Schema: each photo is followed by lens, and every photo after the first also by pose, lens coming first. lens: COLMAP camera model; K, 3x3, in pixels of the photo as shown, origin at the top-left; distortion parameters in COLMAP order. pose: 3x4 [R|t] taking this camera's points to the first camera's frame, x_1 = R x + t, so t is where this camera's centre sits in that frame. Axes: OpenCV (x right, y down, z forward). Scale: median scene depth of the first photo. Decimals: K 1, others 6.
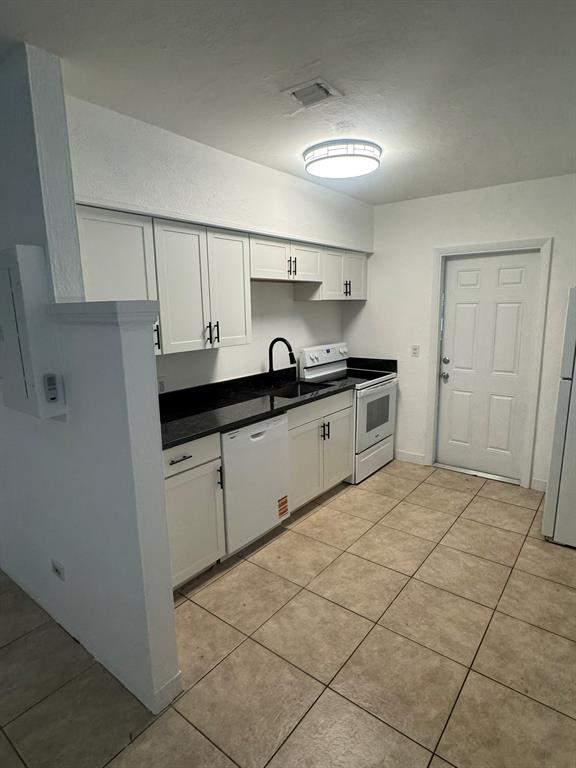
lens RADIAL K [[432.5, 0, 288.0], [0, 432.5, 384.0], [0, 0, 1]] dist [-0.009797, 0.000727]
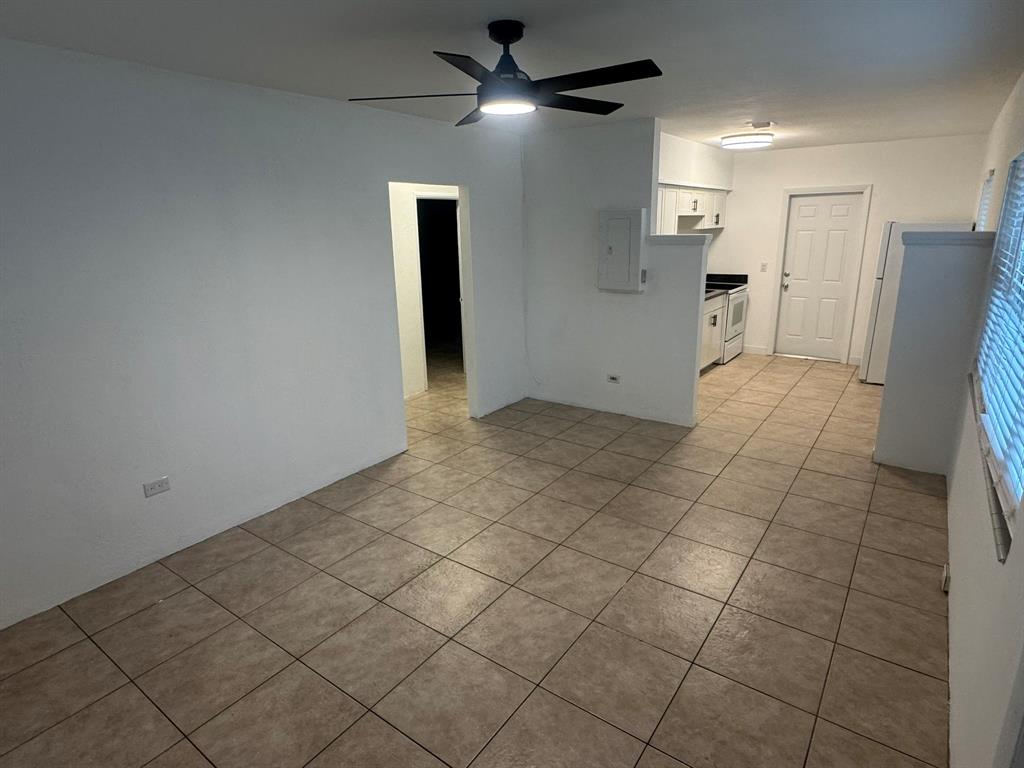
lens RADIAL K [[576.6, 0, 509.6], [0, 576.6, 388.8], [0, 0, 1]] dist [-0.009797, 0.000727]
pose [[0.999456, -0.013403, 0.030118, -0.587700], [0.010479, 0.995401, 0.095220, 0.127886], [-0.031256, -0.094853, 0.995001, -0.826954]]
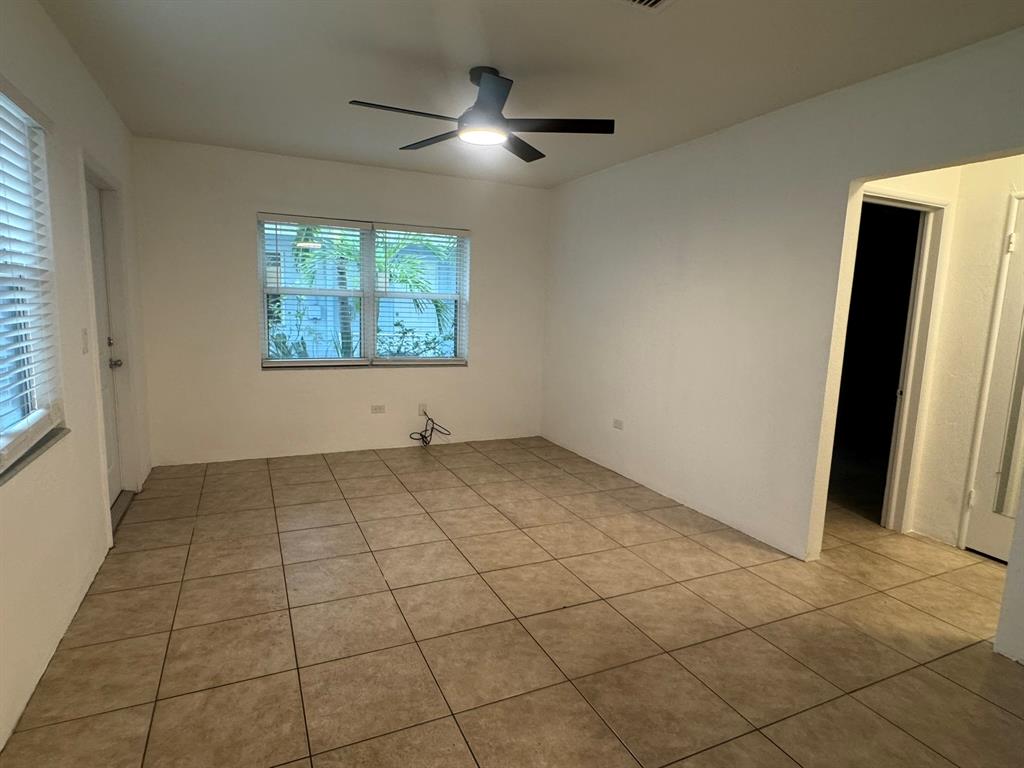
lens RADIAL K [[565.0, 0, 512.0], [0, 565.0, 384.0], [0, 0, 1]] dist [-0.010390, 0.001410]
pose [[-0.458022, 0.128428, -0.879614, 0.141242], [-0.185625, 0.953877, 0.235928, 0.001863], [0.869344, 0.271339, -0.413058, 0.299156]]
